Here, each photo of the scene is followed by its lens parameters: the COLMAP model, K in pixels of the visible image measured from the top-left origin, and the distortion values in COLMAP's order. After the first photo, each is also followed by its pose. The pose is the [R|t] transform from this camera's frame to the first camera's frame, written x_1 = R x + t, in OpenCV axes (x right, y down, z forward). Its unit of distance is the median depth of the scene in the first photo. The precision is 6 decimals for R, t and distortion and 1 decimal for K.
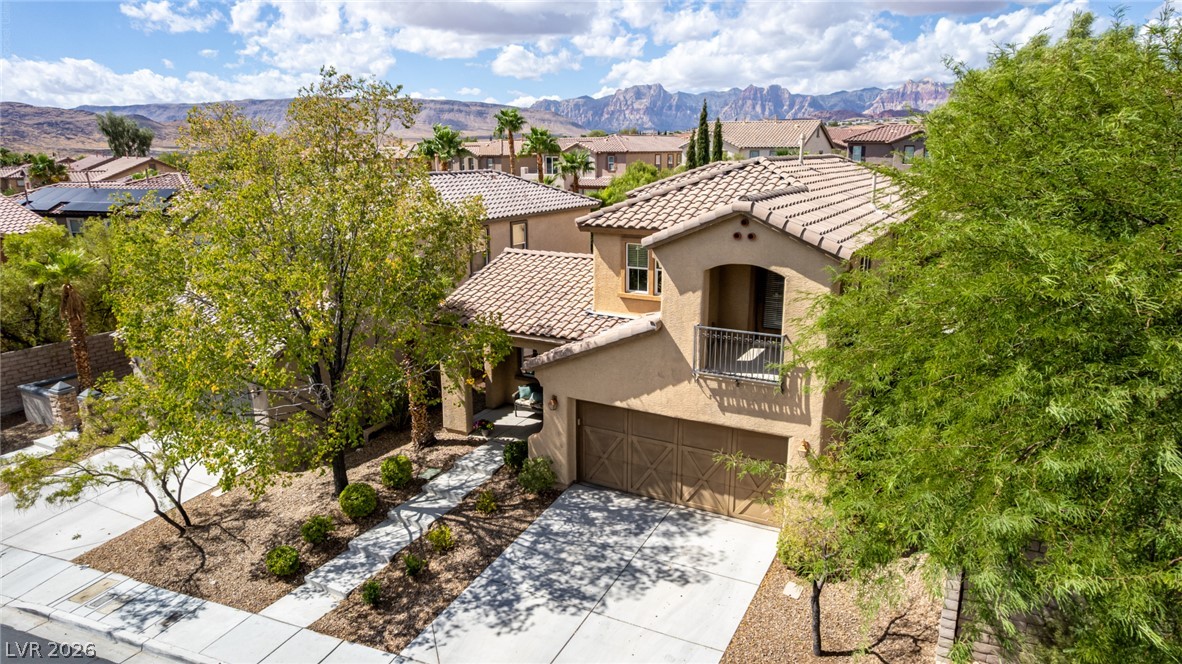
lens RADIAL K [[750.9, 0, 596.1], [0, 750.9, 335.4], [0, 0, 1]] dist [-0.066819, 0.055345]
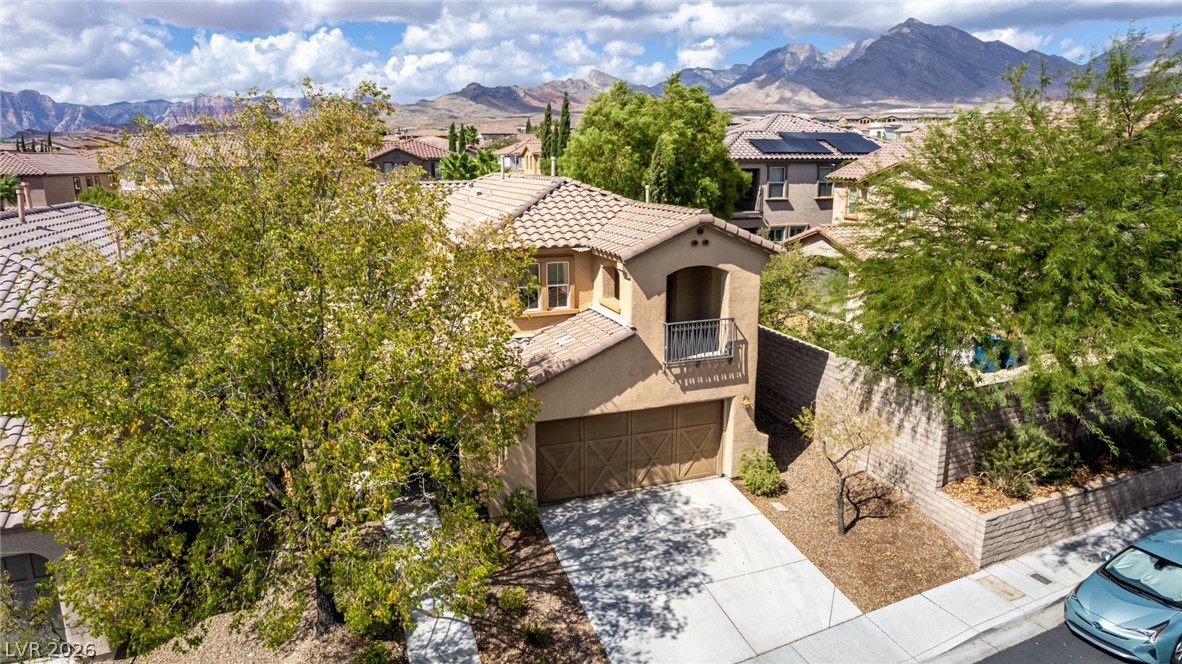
lens RADIAL K [[750.9, 0, 597.2], [0, 750.9, 334.4], [0, 0, 1]] dist [-0.066819, 0.055345]
pose [[0.660730, -0.172848, 0.730451, -0.735116], [0.187474, 0.980286, 0.062387, -0.082785], [-0.726835, 0.095719, 0.680109, 0.268834]]
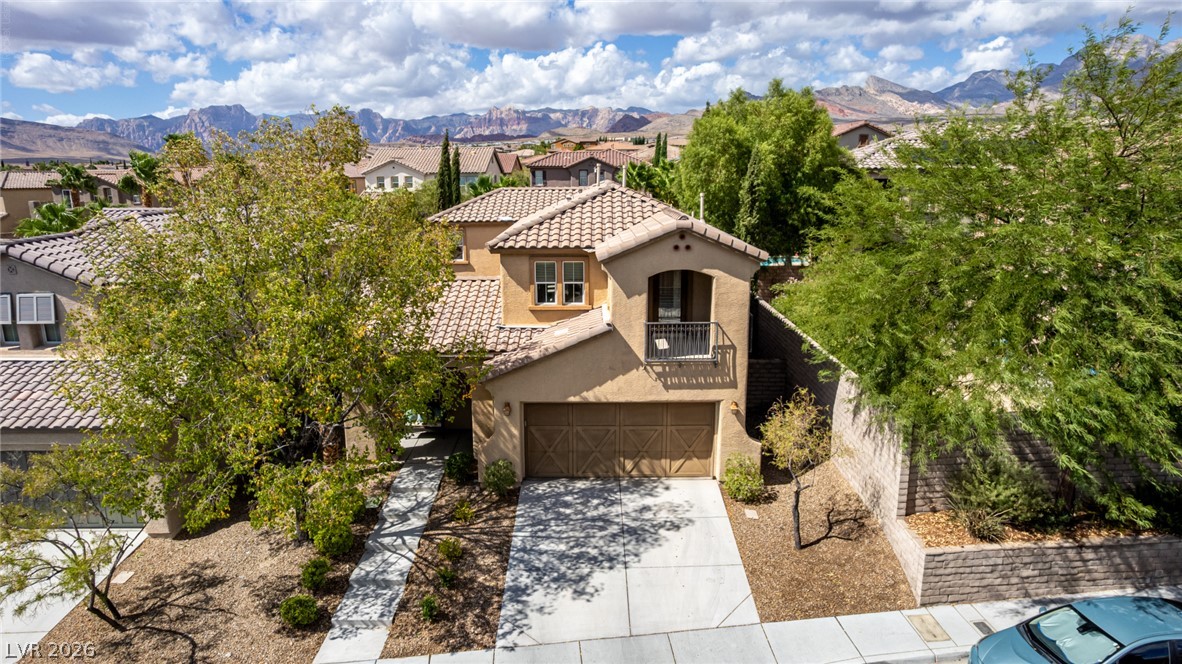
lens RADIAL K [[750.9, 0, 595.9], [0, 750.9, 329.6], [0, 0, 1]] dist [-0.066819, 0.055345]
pose [[0.872706, -0.102829, 0.477294, -0.488272], [0.120587, 0.992681, -0.006622, -0.002624], [-0.473120, 0.063335, 0.878719, -0.037630]]
